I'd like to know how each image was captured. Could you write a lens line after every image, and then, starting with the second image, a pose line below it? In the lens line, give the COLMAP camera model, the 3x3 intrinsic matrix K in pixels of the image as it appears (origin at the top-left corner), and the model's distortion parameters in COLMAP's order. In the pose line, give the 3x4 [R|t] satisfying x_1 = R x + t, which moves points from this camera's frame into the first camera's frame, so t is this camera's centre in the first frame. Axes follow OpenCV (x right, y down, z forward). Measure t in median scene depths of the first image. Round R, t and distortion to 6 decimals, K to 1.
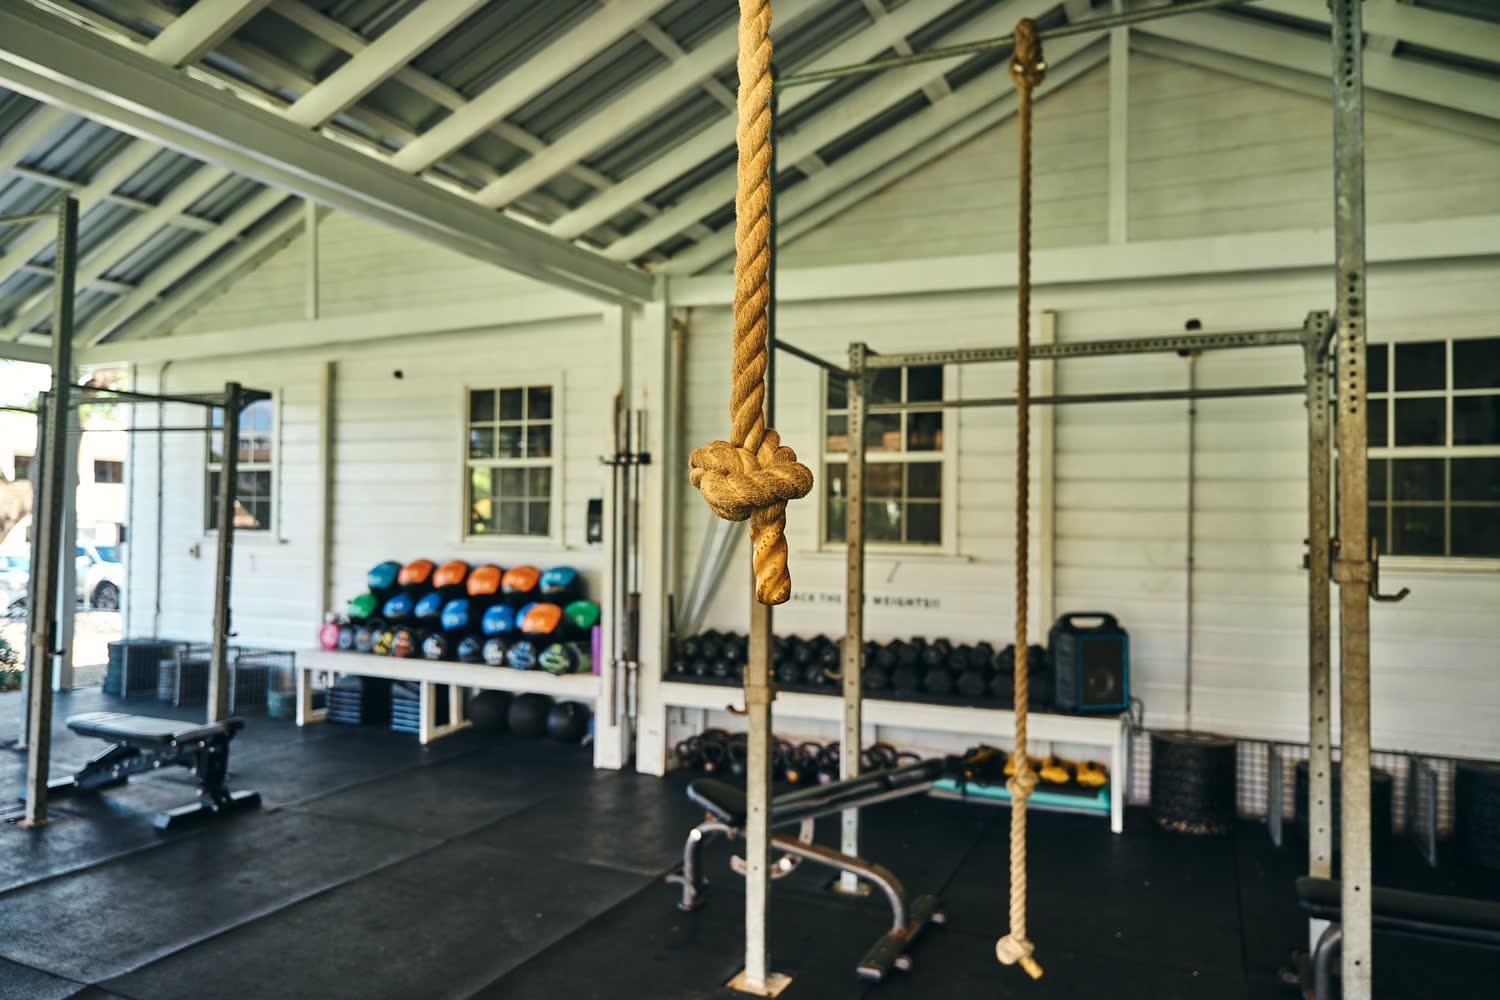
lens RADIAL K [[1053.1, 0, 748.5], [0, 1053.1, 505.1], [0, 0, 1]] dist [0.009974, 0.000053]
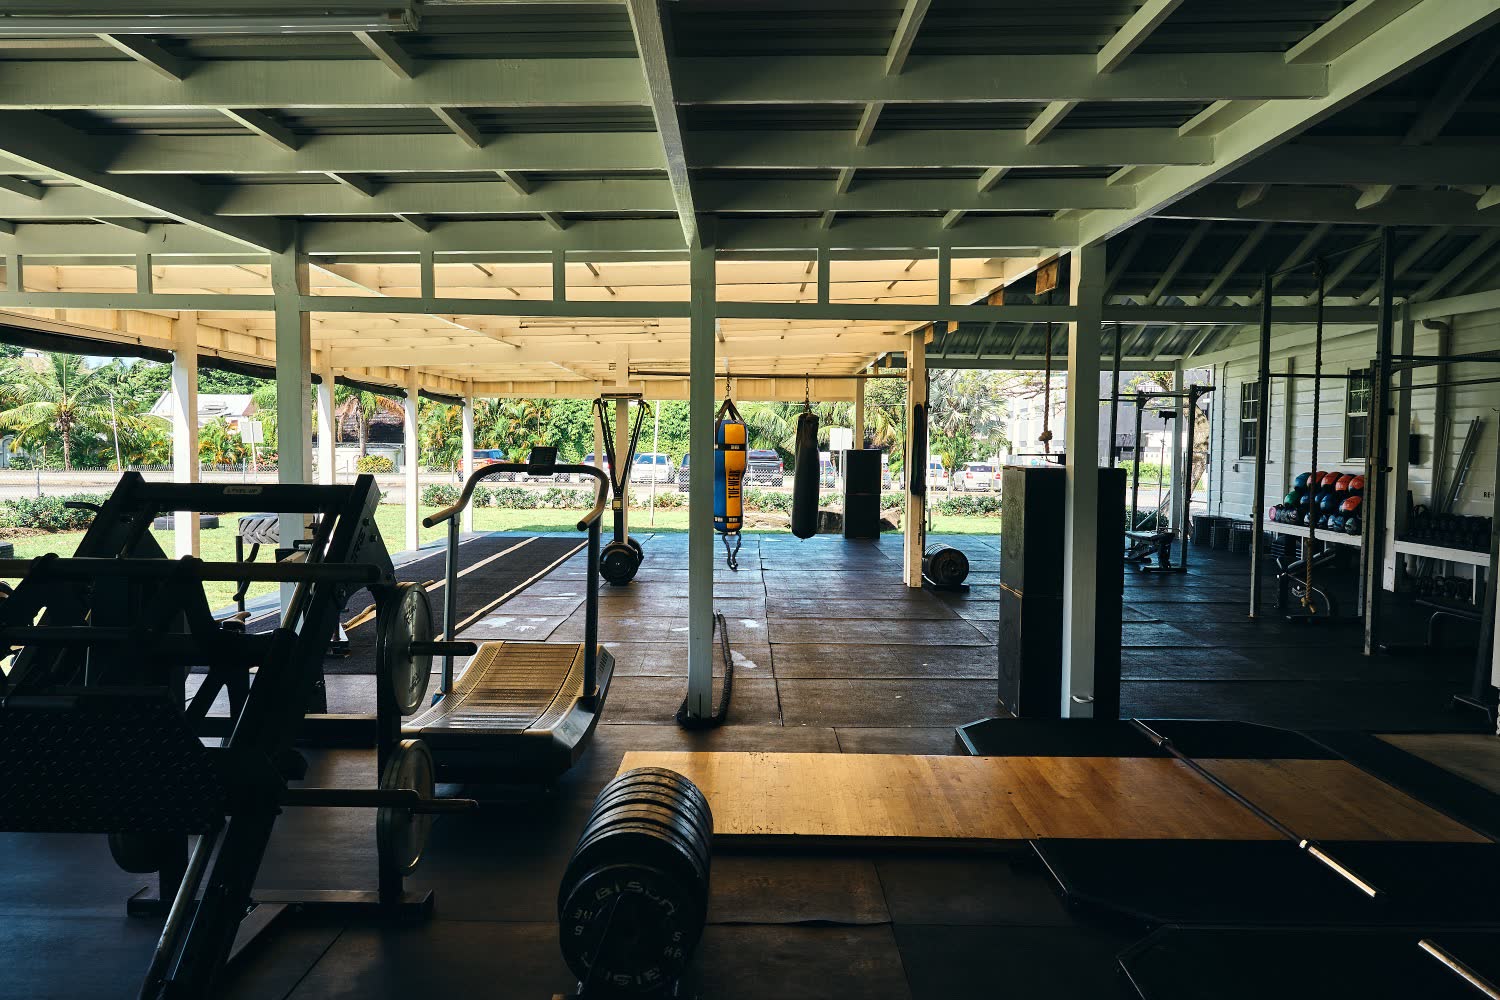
lens RADIAL K [[1053.1, 0, 745.9], [0, 1053.1, 502.1], [0, 0, 1]] dist [0.009974, 0.000053]
pose [[0.433986, 0.044263, -0.899832, 0.857354], [0.003545, 0.998701, 0.050836, 0.009339], [0.900913, -0.025252, 0.433265, -0.617880]]
